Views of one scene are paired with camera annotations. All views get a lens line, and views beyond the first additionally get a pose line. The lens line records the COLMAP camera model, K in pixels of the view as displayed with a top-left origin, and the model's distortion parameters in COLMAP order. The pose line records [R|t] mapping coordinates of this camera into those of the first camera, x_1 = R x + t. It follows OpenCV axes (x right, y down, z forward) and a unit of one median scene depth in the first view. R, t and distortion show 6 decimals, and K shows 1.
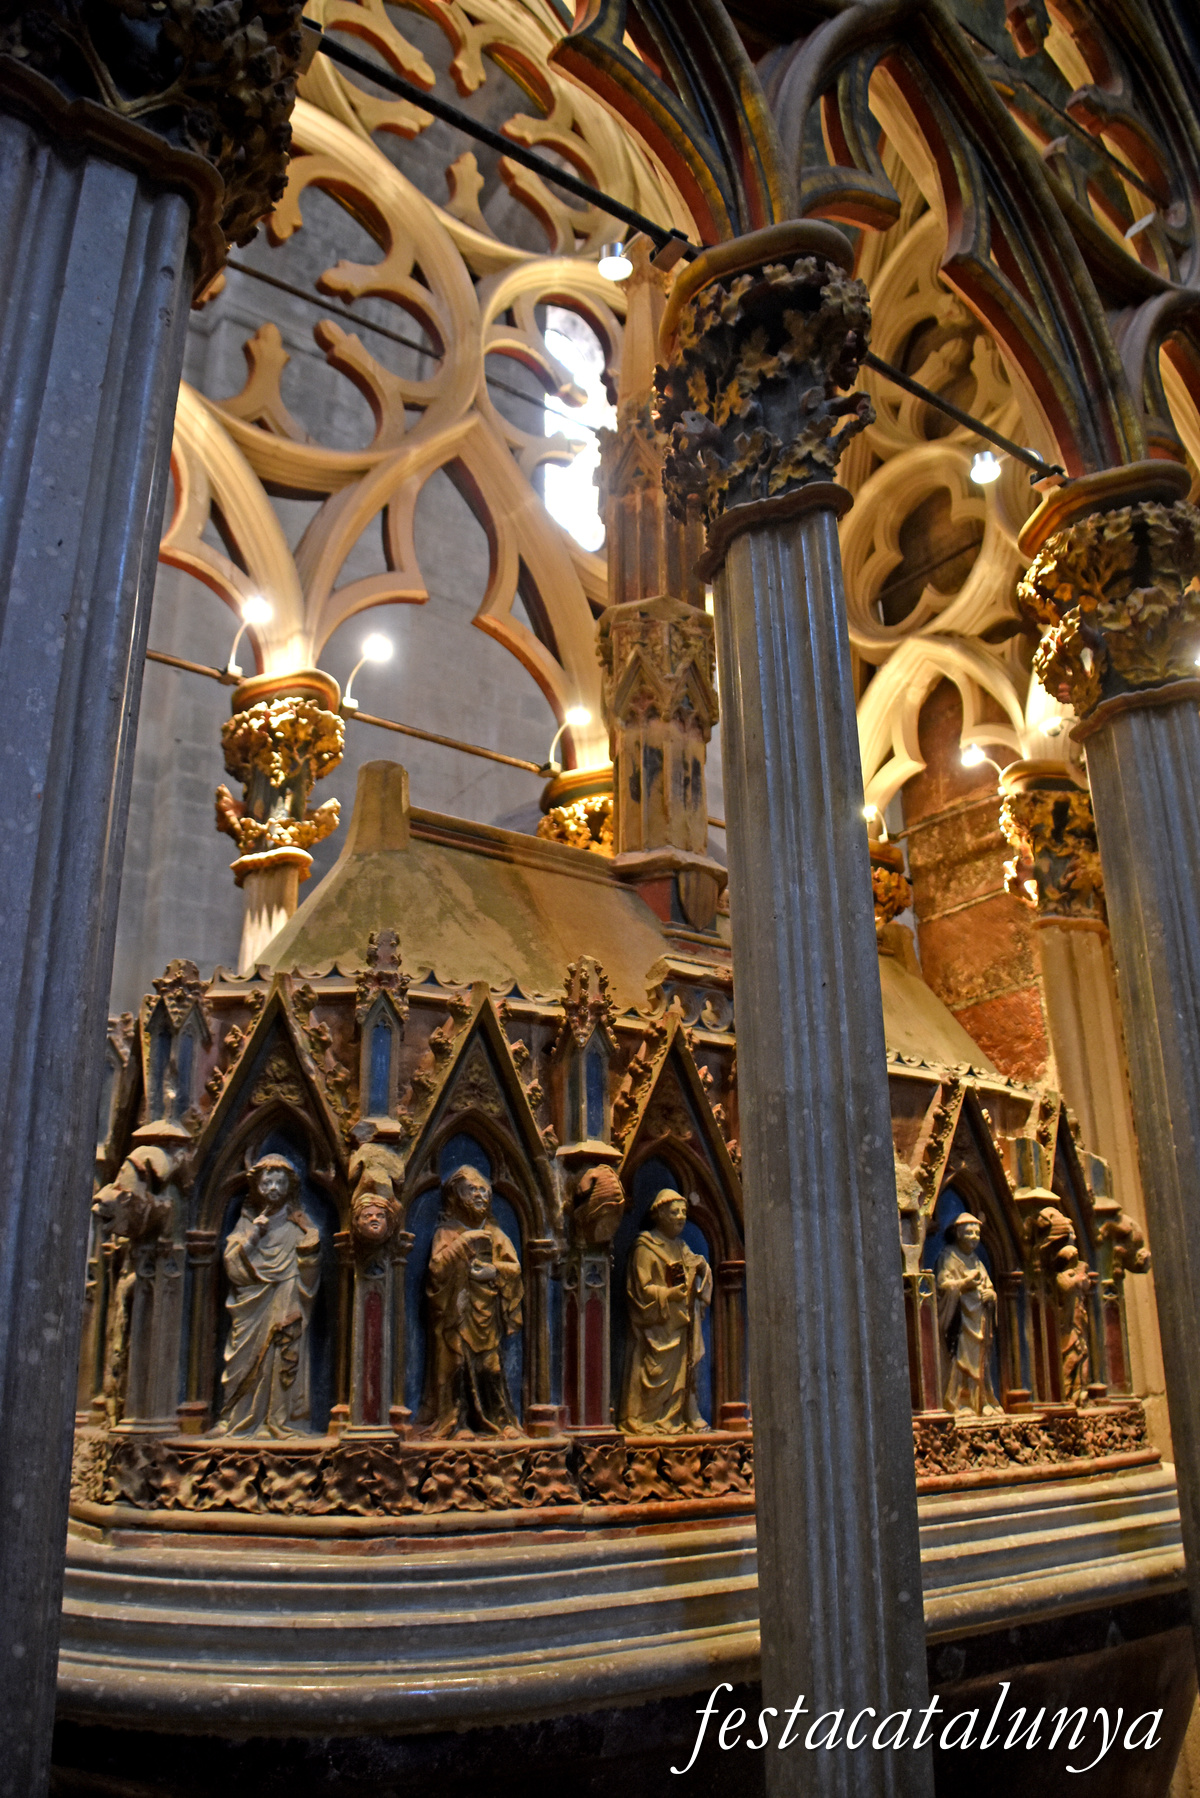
lens RADIAL K [[1388.4, 0, 596.8], [0, 1388.4, 900.4], [0, 0, 1]] dist [-0.145166, 0.079299]
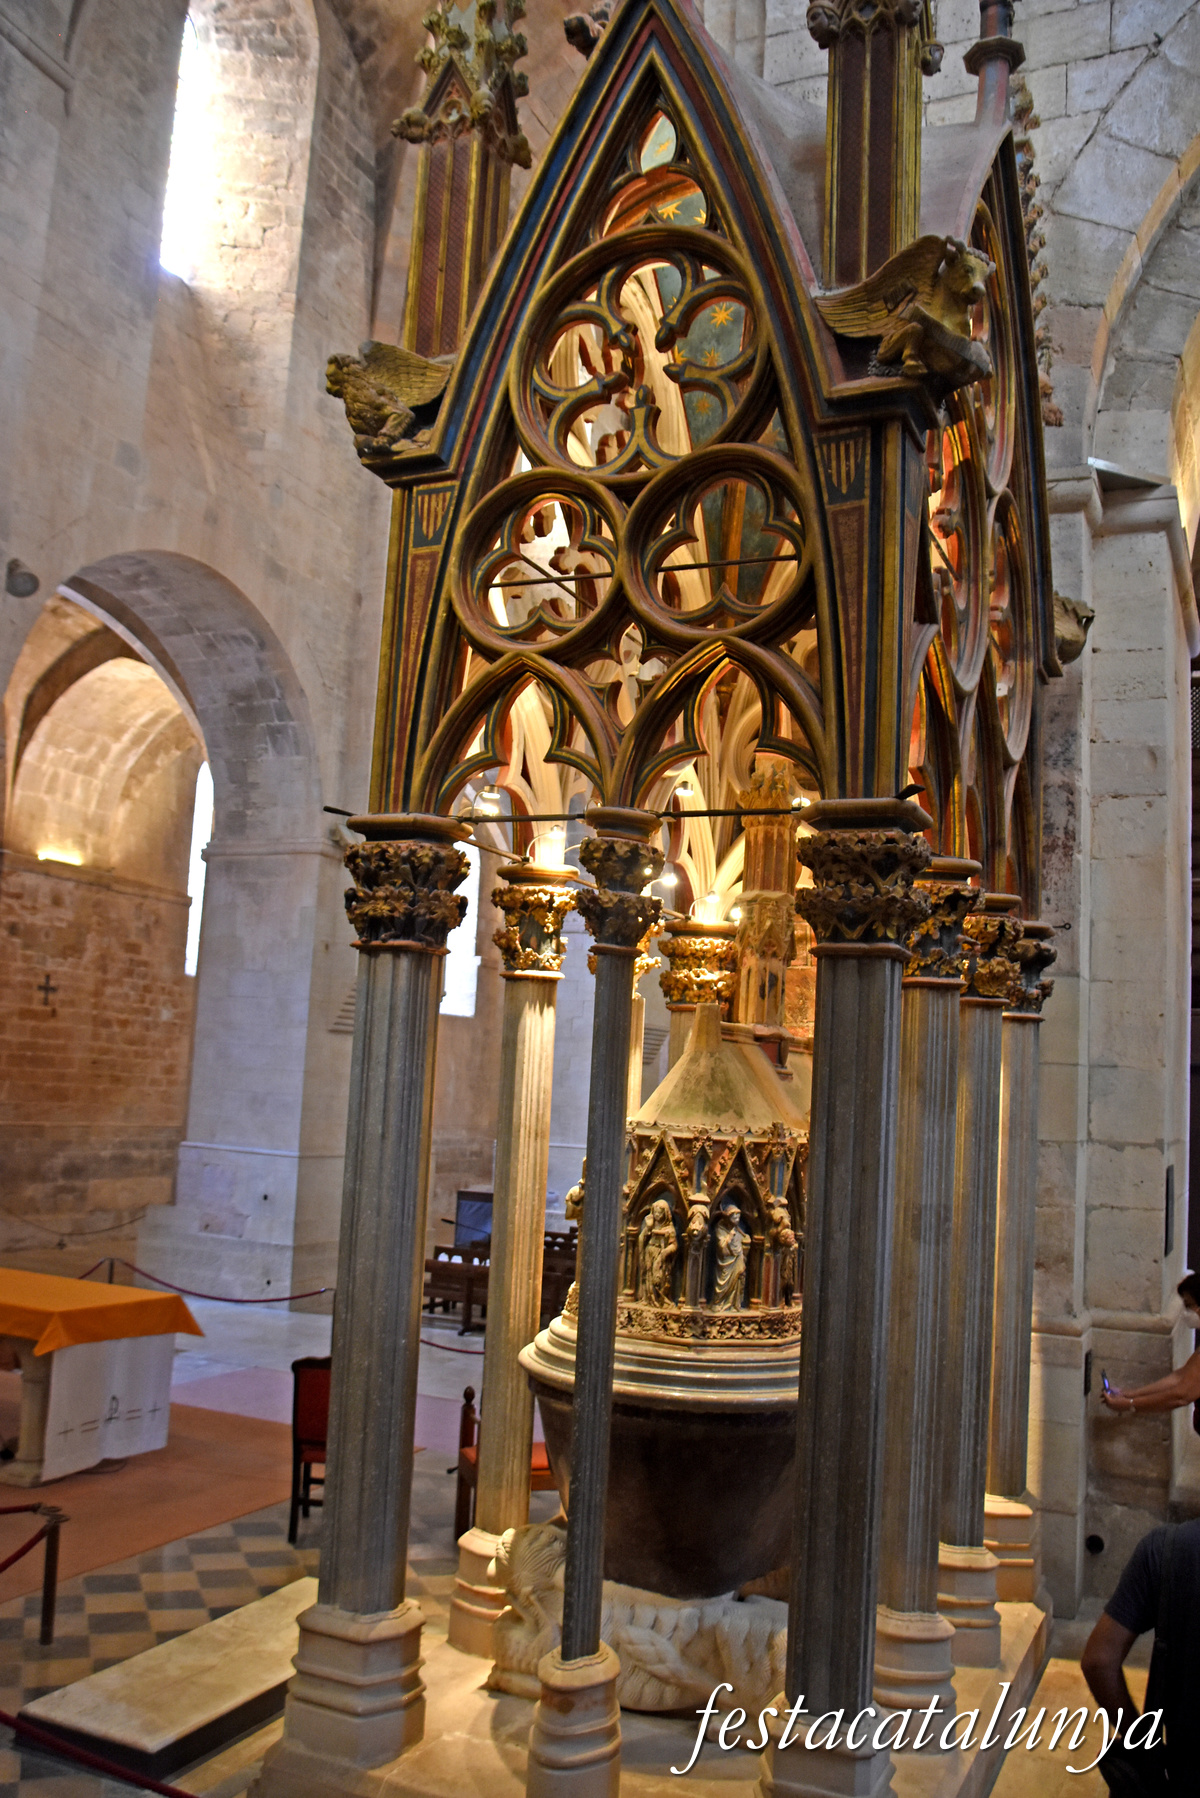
lens RADIAL K [[1511.5, 0, 614.9], [0, 1511.5, 905.9], [0, 0, 1]] dist [-0.092699, 0.008360]
pose [[0.872628, 0.119610, 0.473512, -1.445186], [-0.222845, 0.960248, 0.168118, -0.618288], [-0.434580, -0.252224, 0.864594, -0.960331]]
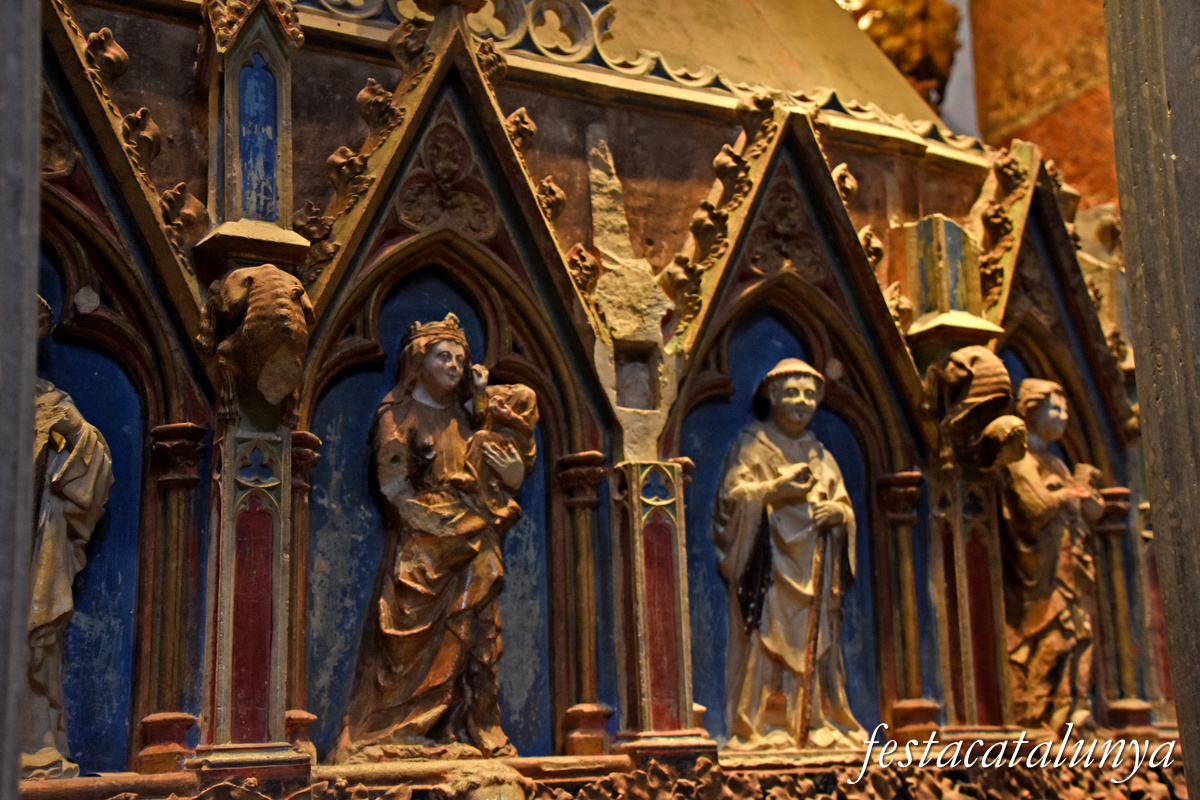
lens RADIAL K [[1682.6, 0, 599.5], [0, 1682.6, 403.7], [0, 0, 1]] dist [0.204035, 0.000000]
pose [[0.991175, -0.049466, -0.122985, 0.284636], [0.064971, 0.989972, 0.125438, 0.166455], [0.115547, -0.132321, 0.984449, 0.372958]]
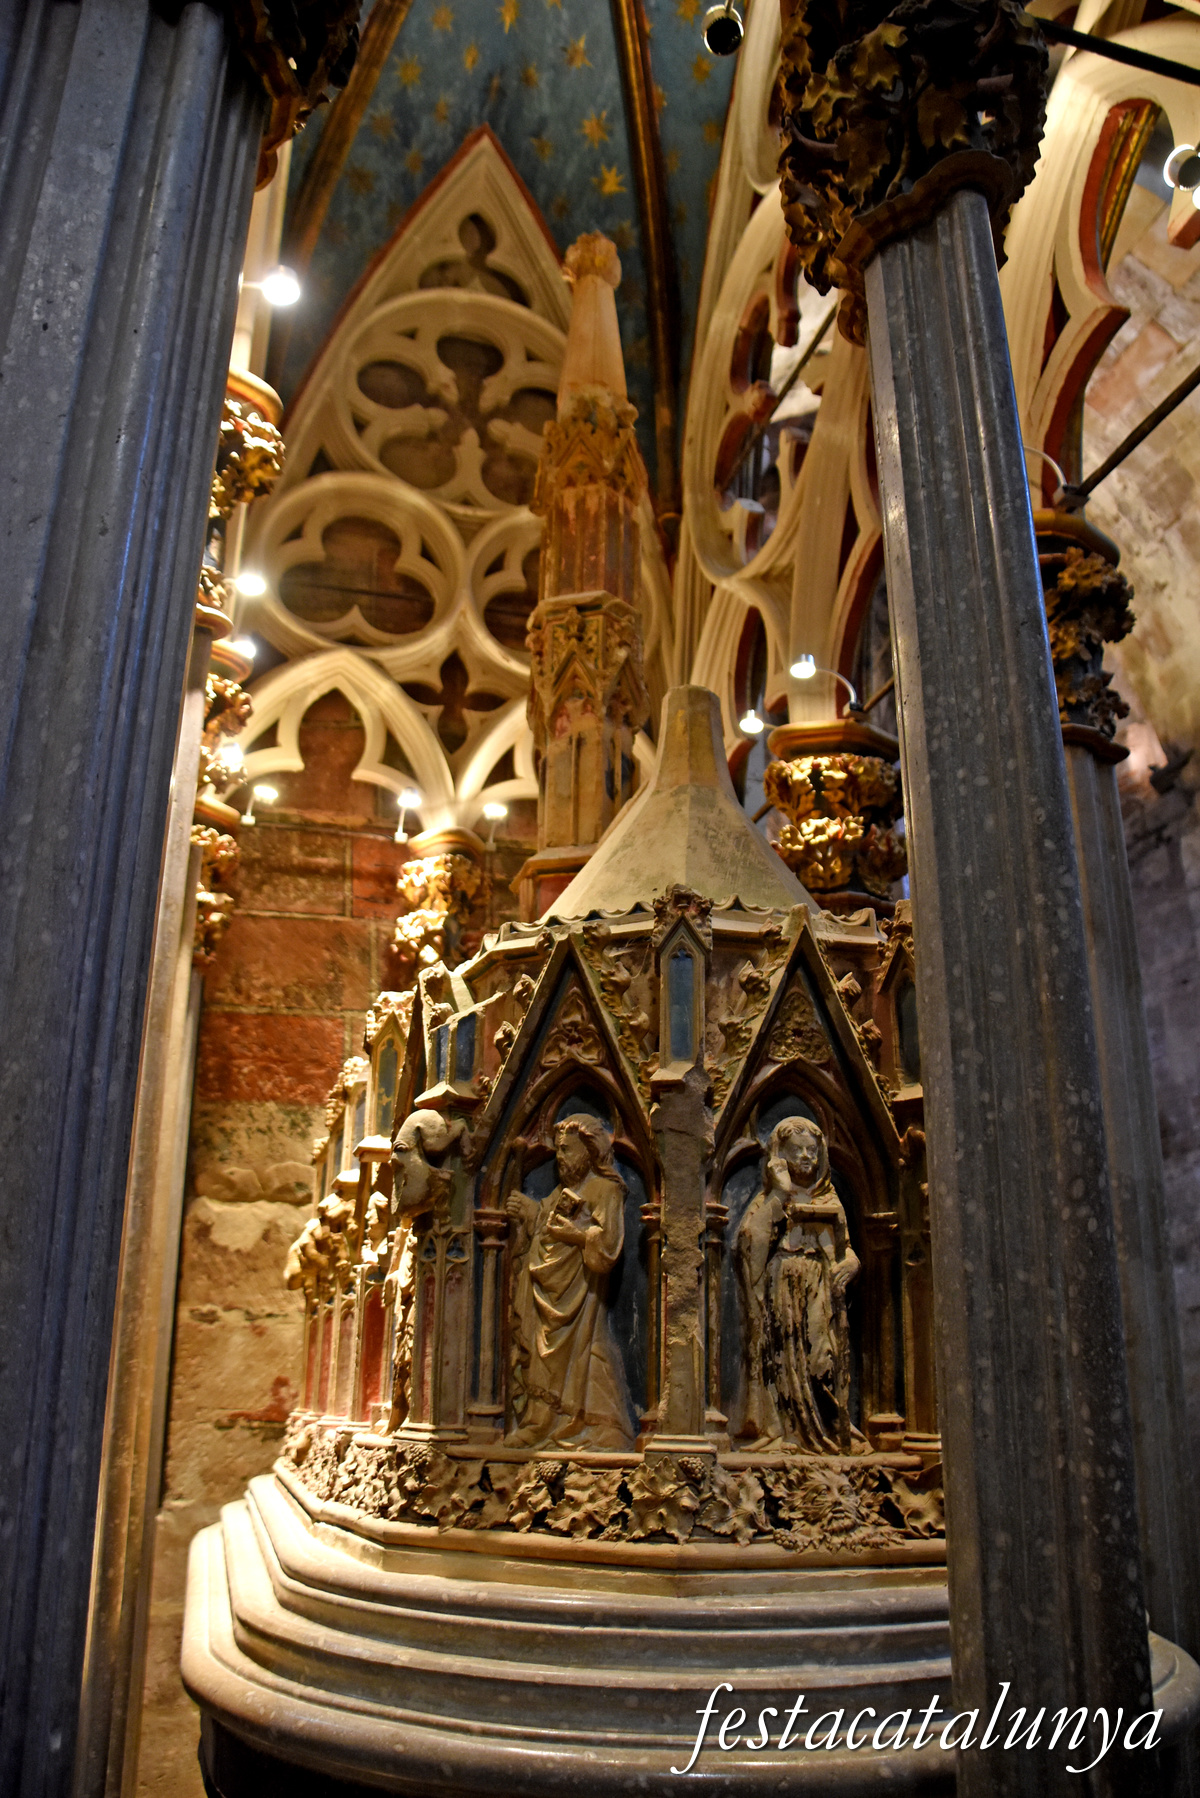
lens RADIAL K [[1388.4, 0, 602.5], [0, 1388.4, 904.6], [0, 0, 1]] dist [-0.145166, 0.079299]
pose [[0.357731, 0.326357, 0.874940, -0.924439], [-0.318878, 0.923315, -0.214024, 0.239947], [-0.877693, -0.202436, 0.434366, 0.646041]]
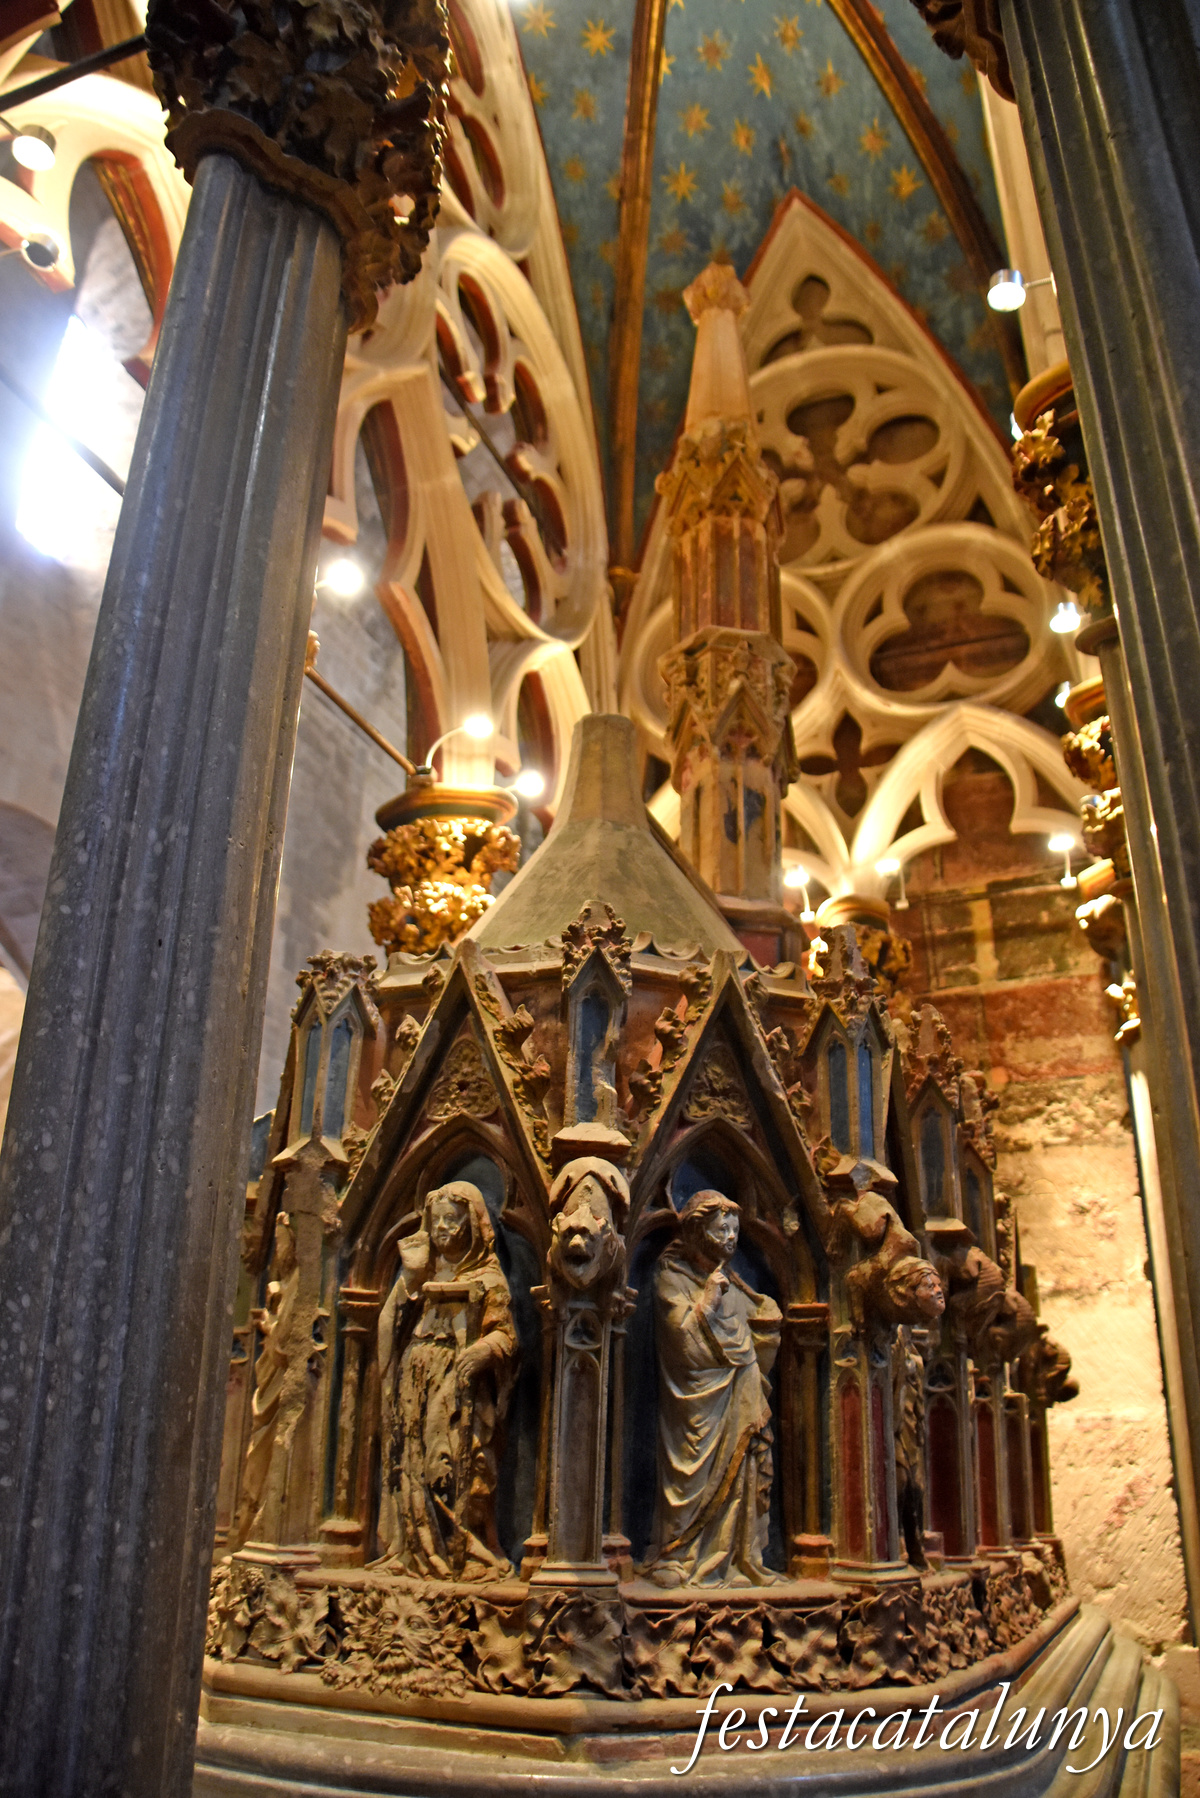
lens RADIAL K [[1388.4, 0, 604.6], [0, 1388.4, 907.1], [0, 0, 1]] dist [-0.145166, 0.079299]
pose [[0.849480, 0.232139, 0.473810, -0.523545], [-0.199421, 0.972660, -0.119010, 0.106362], [-0.488482, 0.006609, 0.872549, 0.295474]]
